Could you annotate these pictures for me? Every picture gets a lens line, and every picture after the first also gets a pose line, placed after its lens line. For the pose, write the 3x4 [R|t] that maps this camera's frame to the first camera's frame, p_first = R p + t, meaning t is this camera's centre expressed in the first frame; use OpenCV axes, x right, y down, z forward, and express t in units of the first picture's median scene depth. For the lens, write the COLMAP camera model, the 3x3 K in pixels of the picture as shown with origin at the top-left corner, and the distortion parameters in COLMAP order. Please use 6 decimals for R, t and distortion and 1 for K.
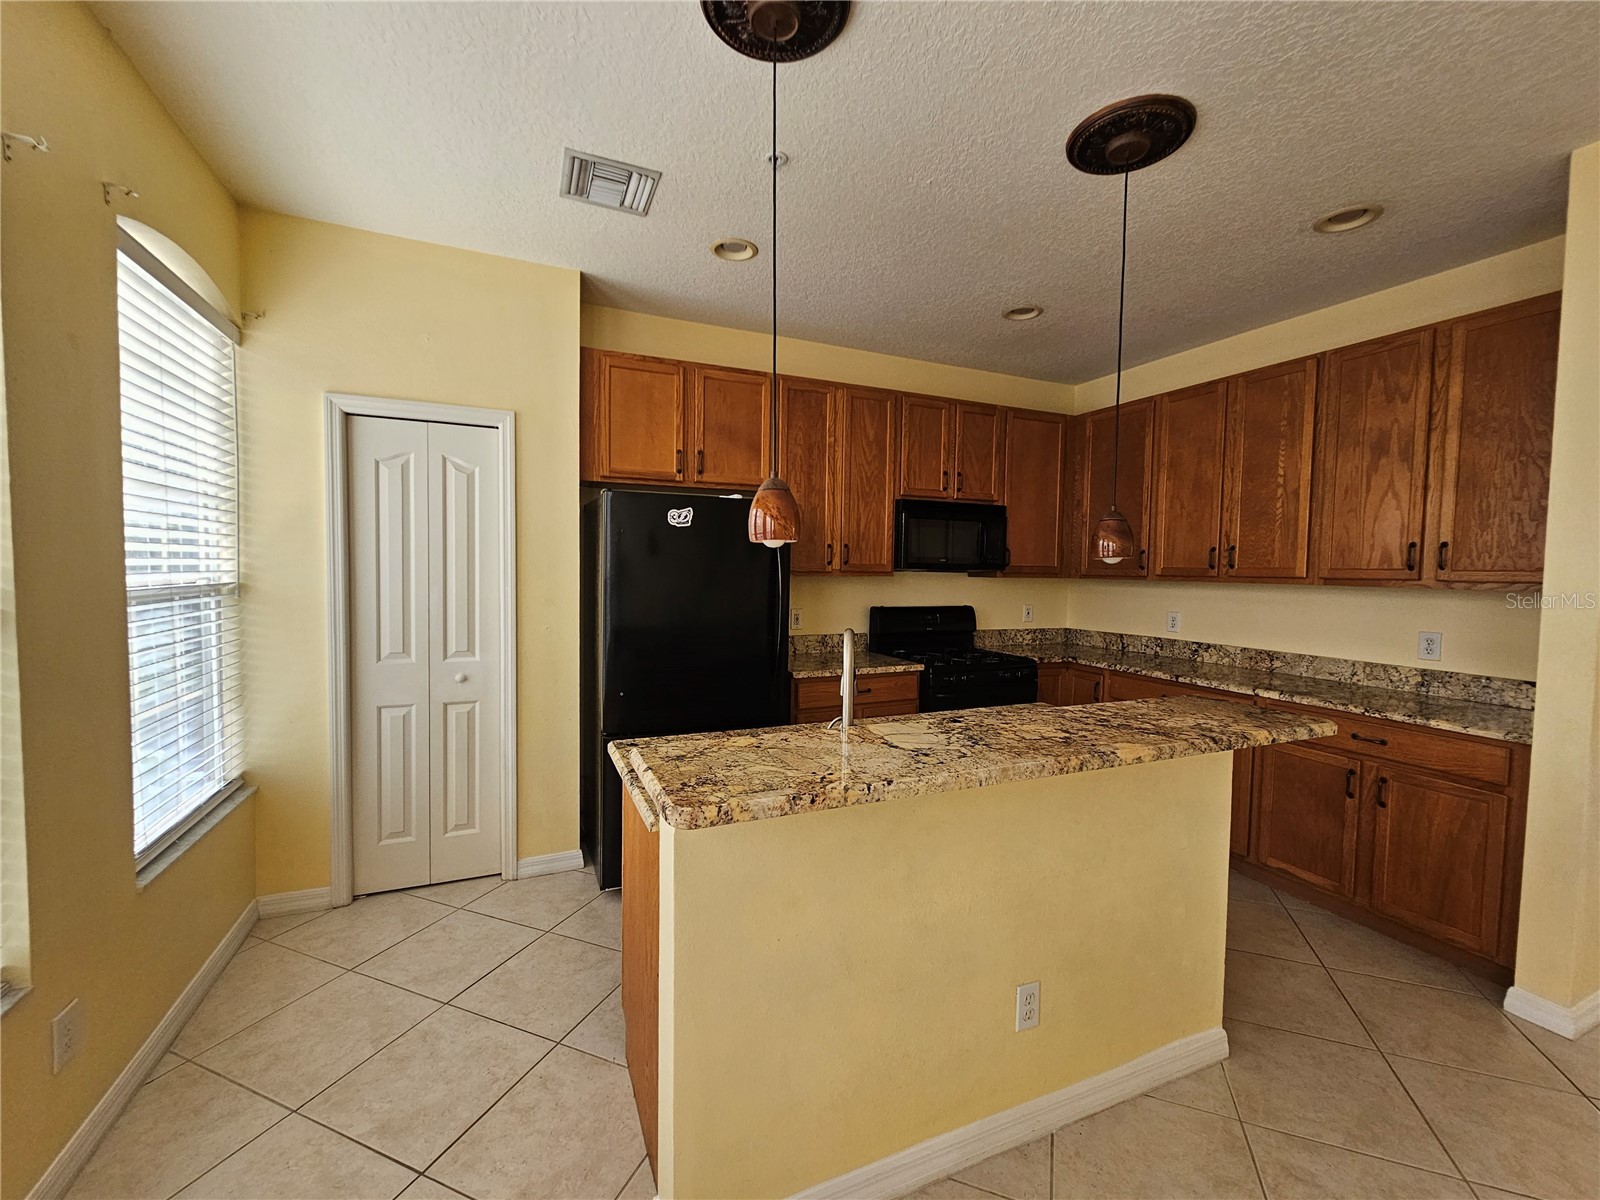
lens RADIAL K [[667.5, 0, 794.1], [0, 667.5, 597.4], [0, 0, 1]] dist [-0.001534, -0.000358]
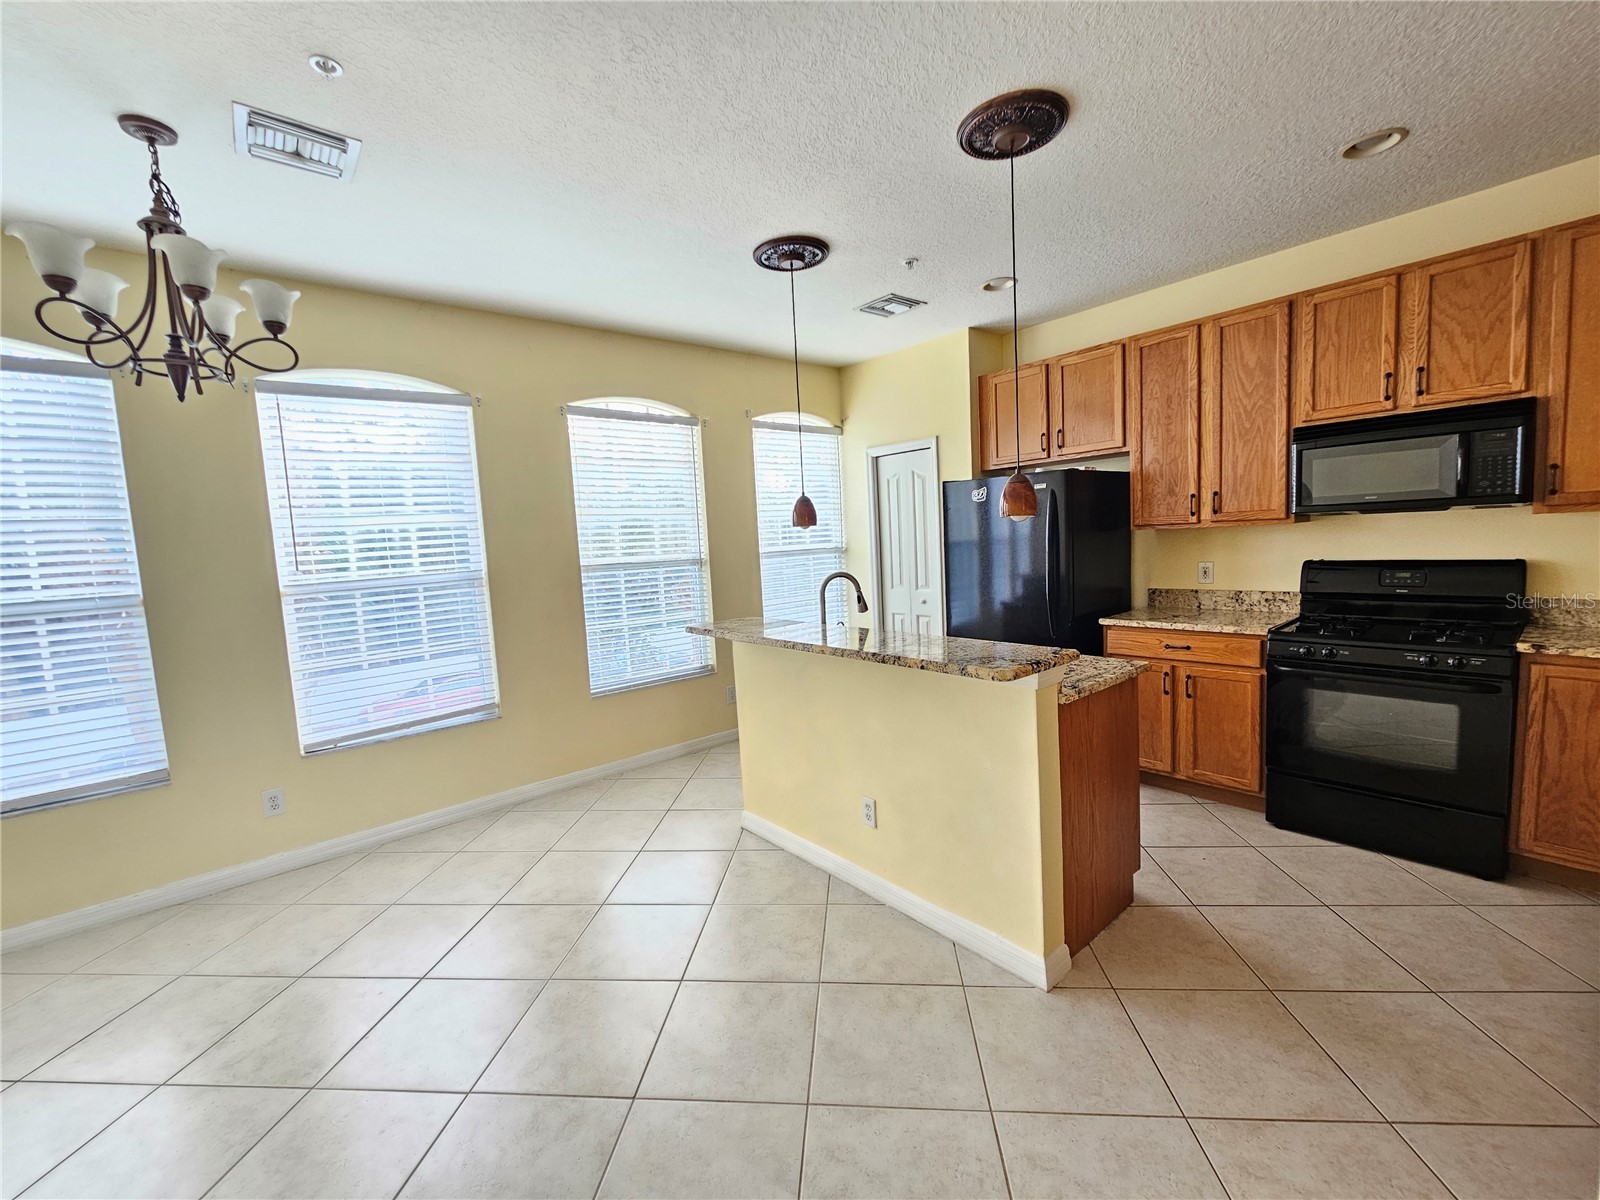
lens RADIAL K [[667.5, 0, 794.1], [0, 667.5, 597.4], [0, 0, 1]] dist [-0.001534, -0.000358]
pose [[0.258274, 0.059446, -0.964241, 0.841906], [0.012907, 0.997804, 0.064973, -0.001600], [0.965985, -0.029226, 0.256940, 0.201665]]
